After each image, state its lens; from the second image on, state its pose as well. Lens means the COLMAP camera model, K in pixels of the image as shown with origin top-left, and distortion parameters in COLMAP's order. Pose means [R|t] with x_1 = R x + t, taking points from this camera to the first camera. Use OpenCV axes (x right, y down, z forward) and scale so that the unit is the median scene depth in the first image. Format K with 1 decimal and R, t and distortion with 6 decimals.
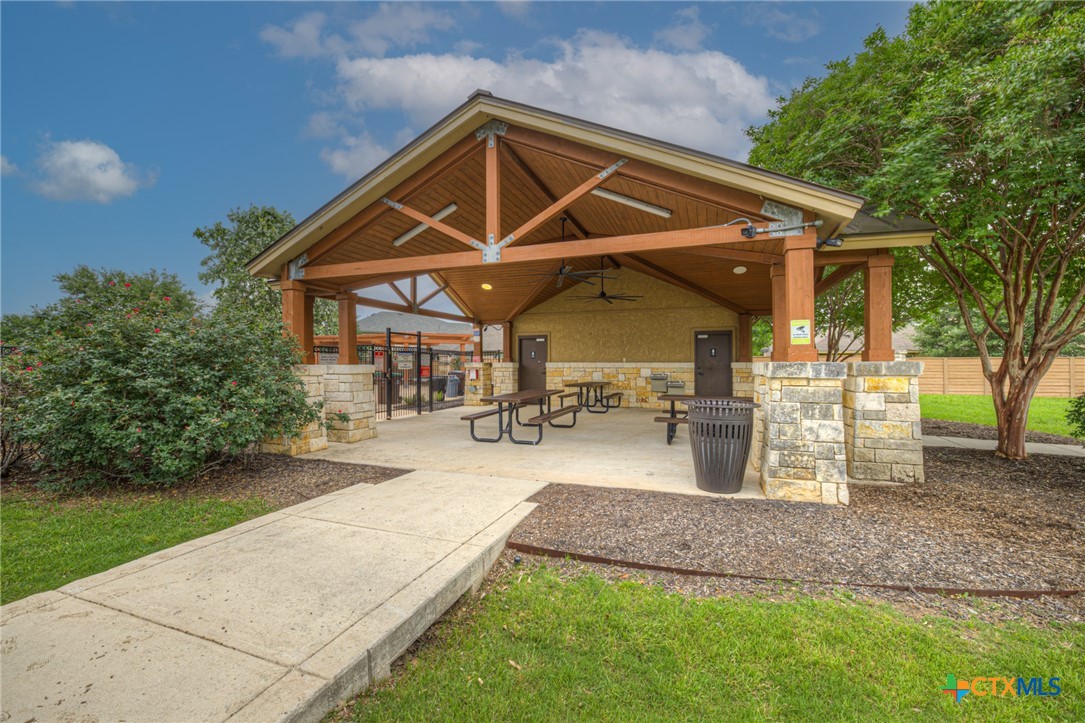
lens RADIAL K [[464.1, 0, 543.0], [0, 464.1, 360.5], [0, 0, 1]] dist [0.000137, -0.000154]
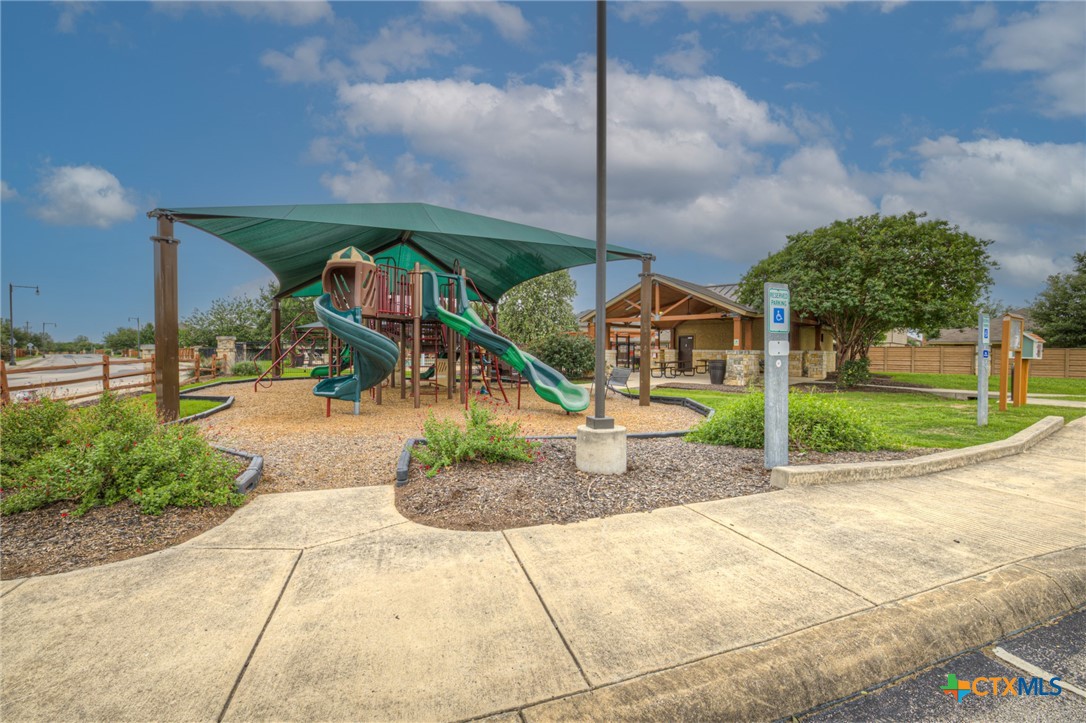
lens RADIAL K [[464.5, 0, 546.5], [0, 464.5, 358.6], [0, 0, 1]] dist [0.000137, -0.000154]
pose [[0.922584, 0.014309, -0.385530, 0.188973], [-0.004238, 0.999628, 0.026958, -0.007678], [0.385772, -0.023237, 0.922301, -1.004025]]
